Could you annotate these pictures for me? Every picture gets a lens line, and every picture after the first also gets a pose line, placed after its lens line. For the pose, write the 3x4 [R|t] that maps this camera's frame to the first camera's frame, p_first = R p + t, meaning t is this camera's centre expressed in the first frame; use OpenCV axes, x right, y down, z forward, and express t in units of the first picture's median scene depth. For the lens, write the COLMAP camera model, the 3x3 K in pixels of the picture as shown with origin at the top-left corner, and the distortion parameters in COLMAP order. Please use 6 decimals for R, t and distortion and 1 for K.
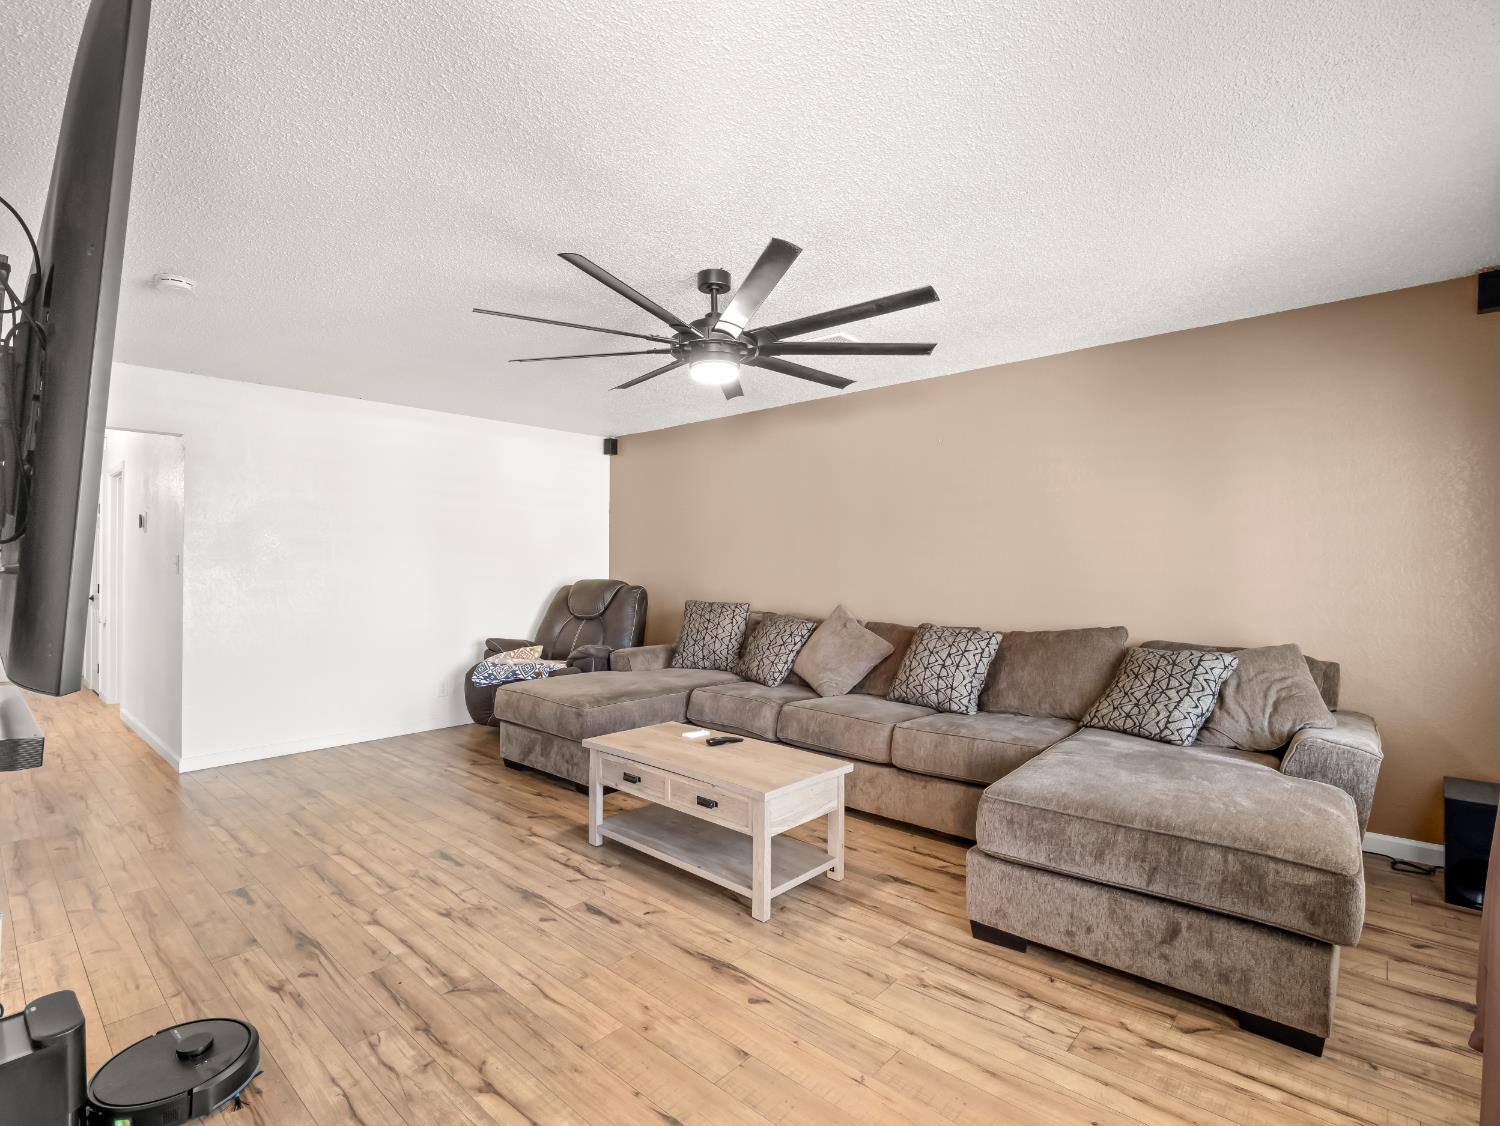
lens RADIAL K [[731.8, 0, 750.0], [0, 731.8, 563.0], [0, 0, 1]] dist [-0.018223, -0.000112]
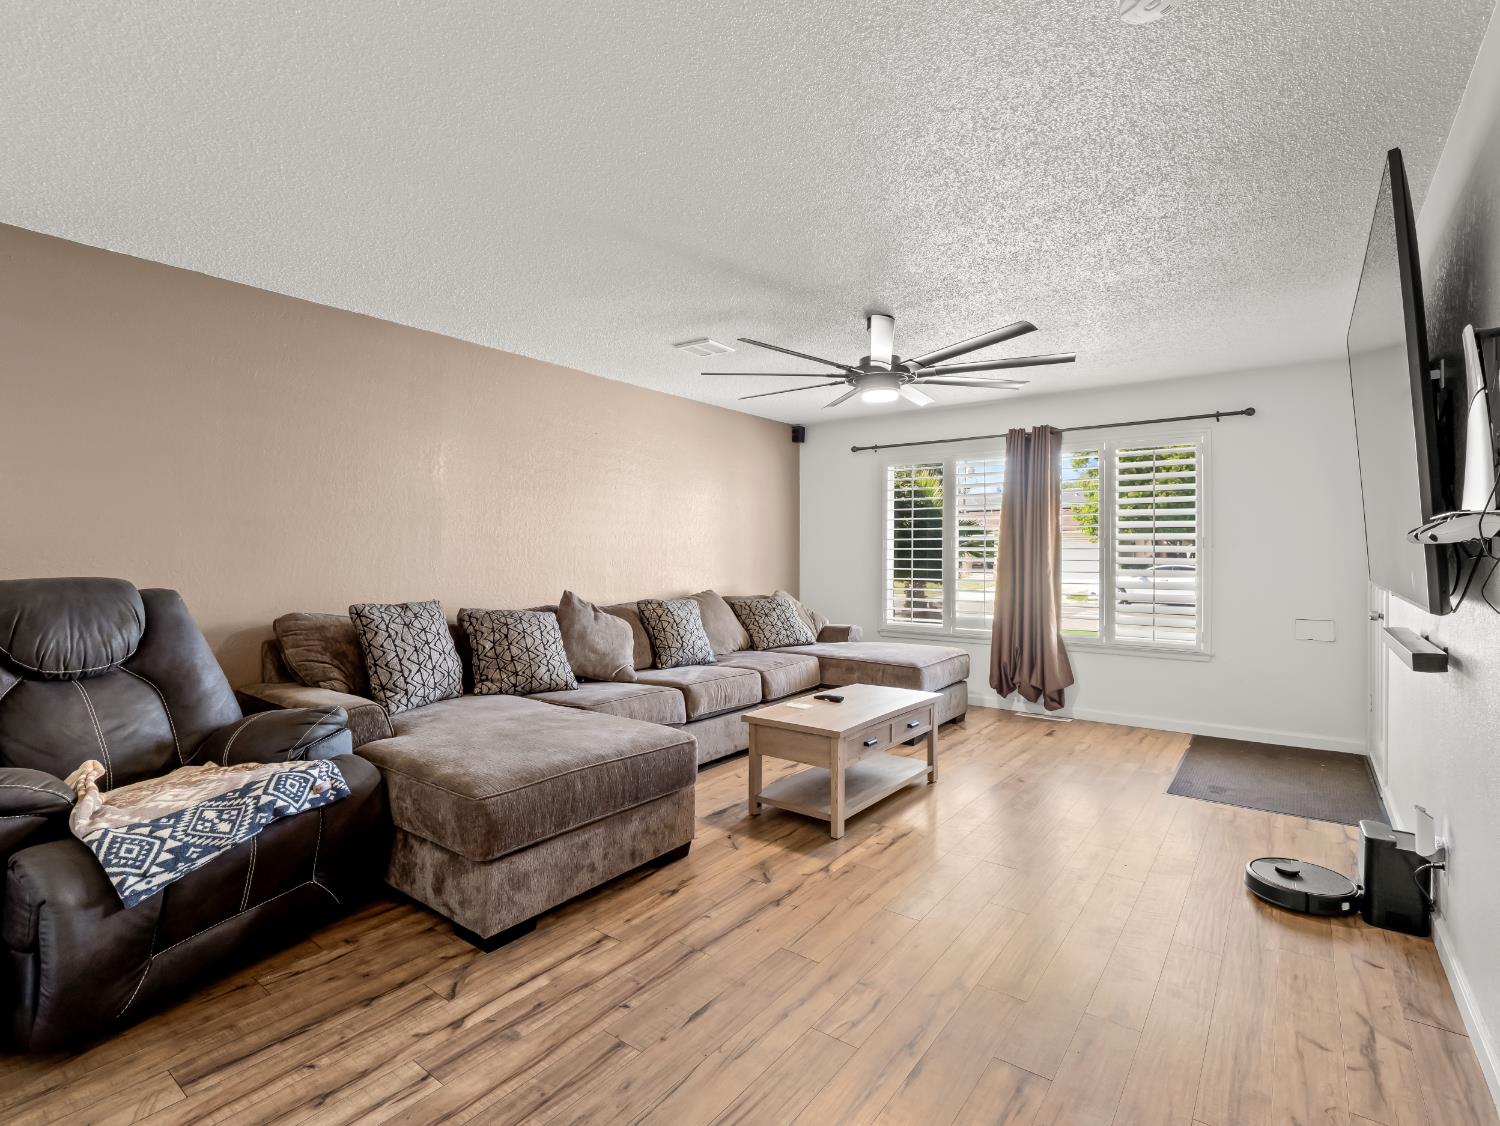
lens RADIAL K [[731.8, 0, 750.0], [0, 731.8, 563.0], [0, 0, 1]] dist [-0.018223, -0.000112]
pose [[-0.100310, -0.005874, 0.994939, -1.054665], [-0.006728, 0.999964, 0.005226, 0.018419], [-0.994934, -0.006169, -0.100346, 1.107443]]
